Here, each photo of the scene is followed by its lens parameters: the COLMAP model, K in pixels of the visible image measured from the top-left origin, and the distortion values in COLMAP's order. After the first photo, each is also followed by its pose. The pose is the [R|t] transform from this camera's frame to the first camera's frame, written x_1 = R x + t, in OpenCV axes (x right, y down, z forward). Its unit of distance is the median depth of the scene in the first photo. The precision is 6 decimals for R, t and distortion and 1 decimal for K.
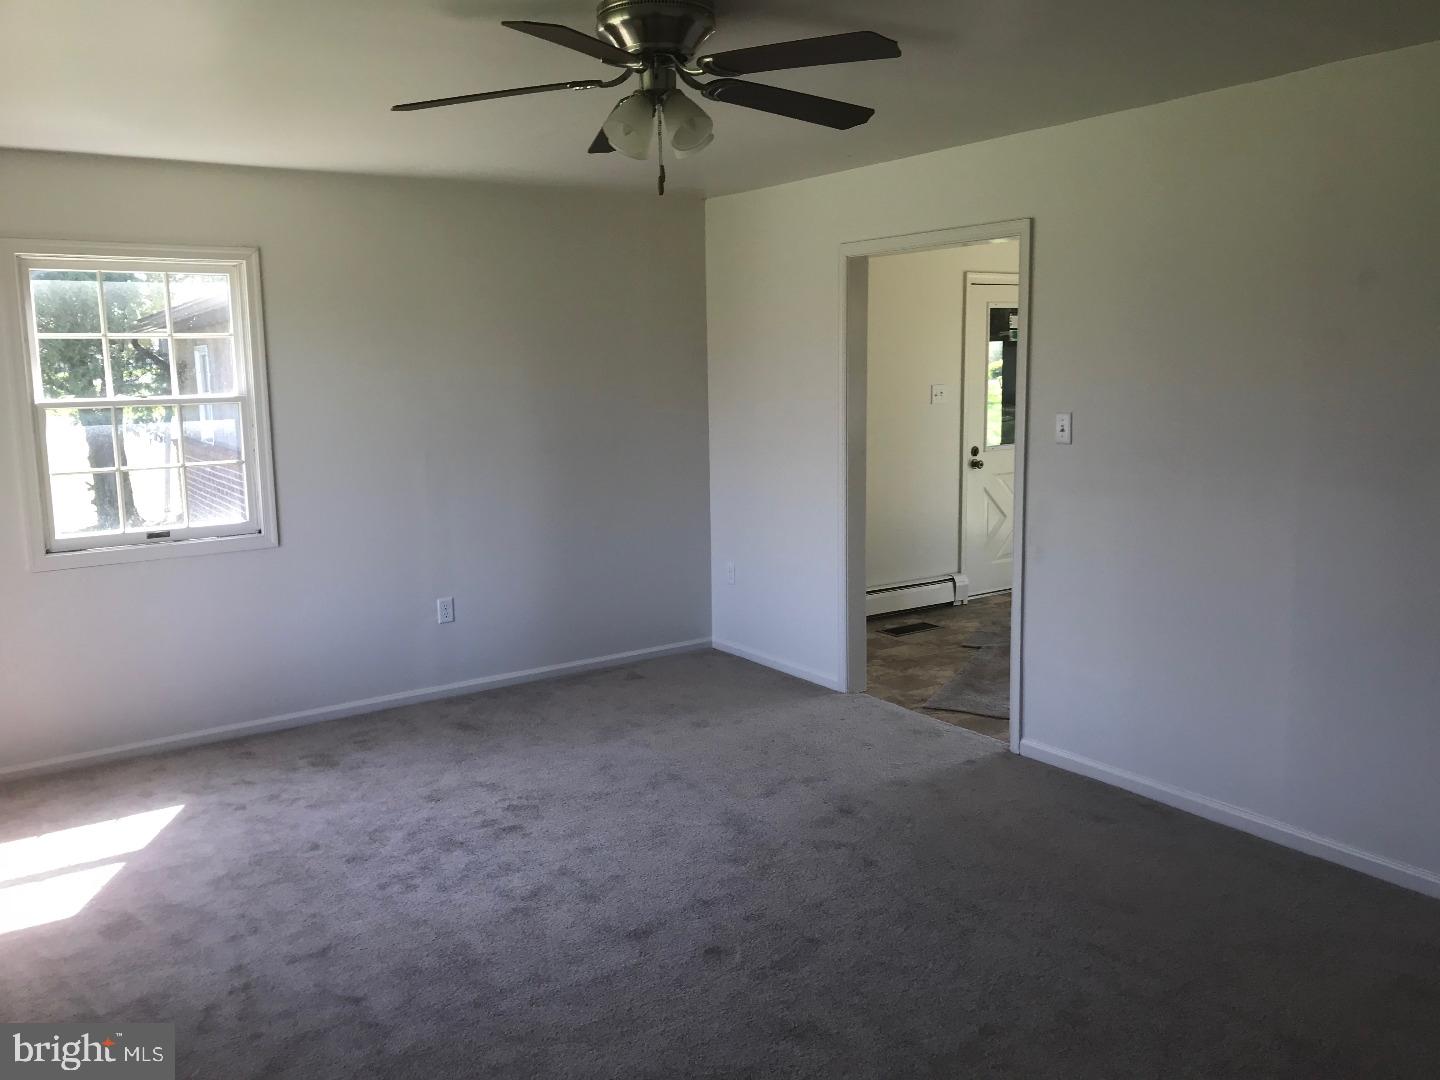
lens RADIAL K [[1190.8, 0, 721.3], [0, 1190.8, 537.1], [0, 0, 1]] dist [0.010835, 0.002332]
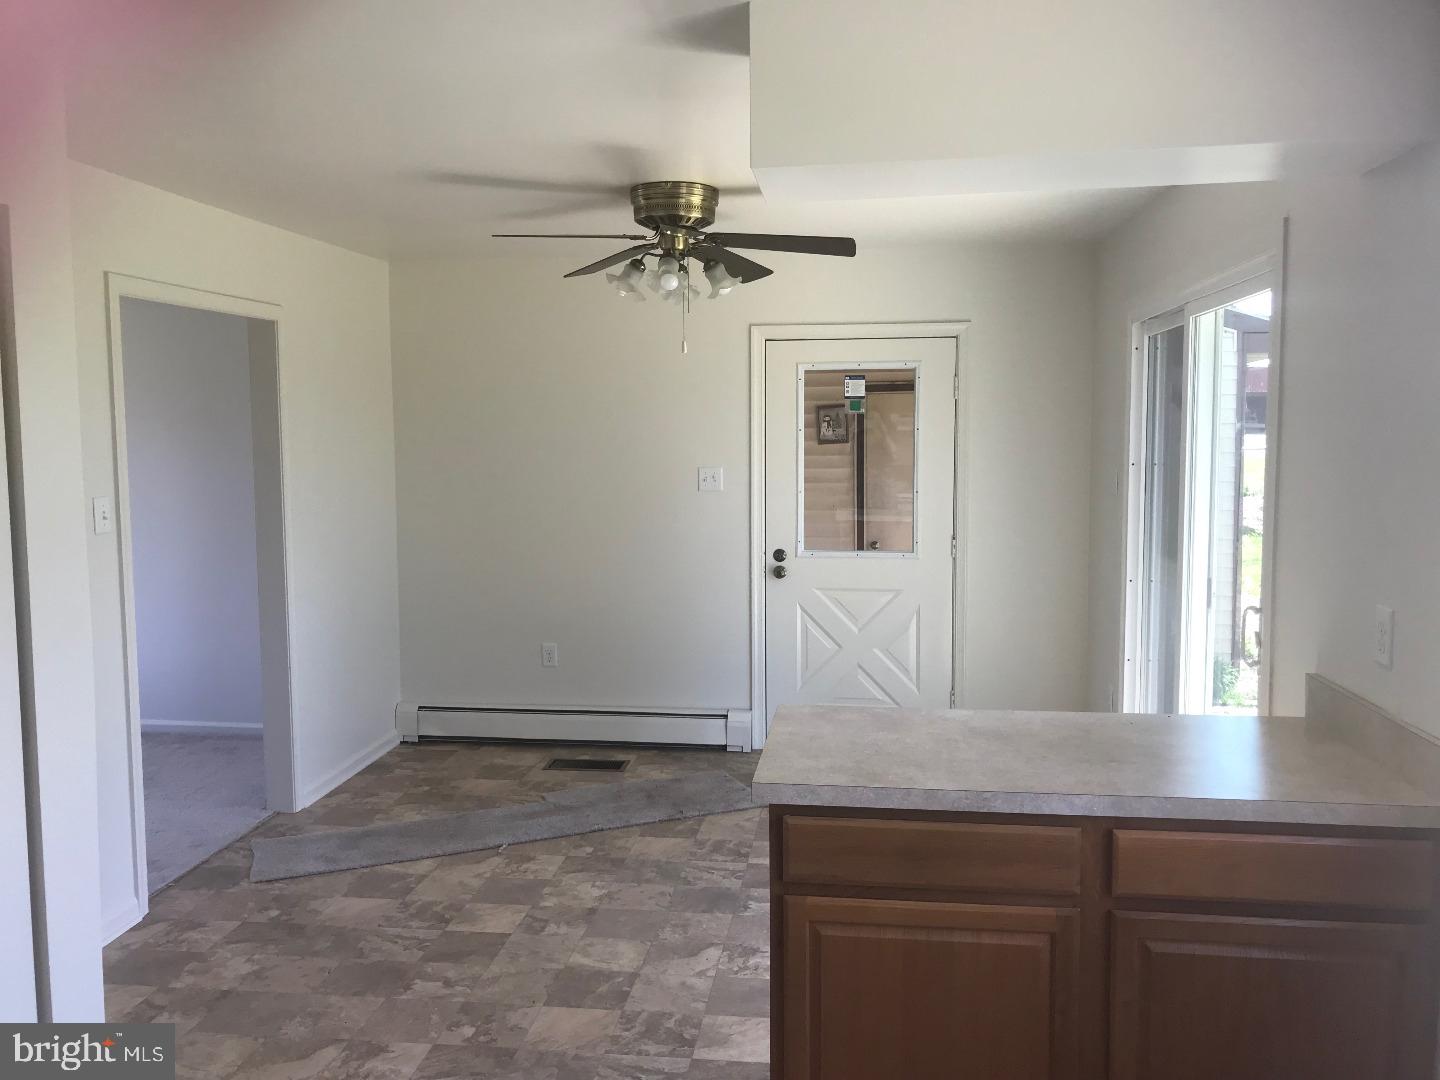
lens RADIAL K [[1190.8, 0, 723.7], [0, 1190.8, 540.8], [0, 0, 1]] dist [0.010835, 0.002332]
pose [[0.775264, 0.069422, -0.627811, 0.672816], [-0.106814, 0.994036, -0.021983, -0.061254], [0.622540, 0.084102, 0.778056, 0.385558]]
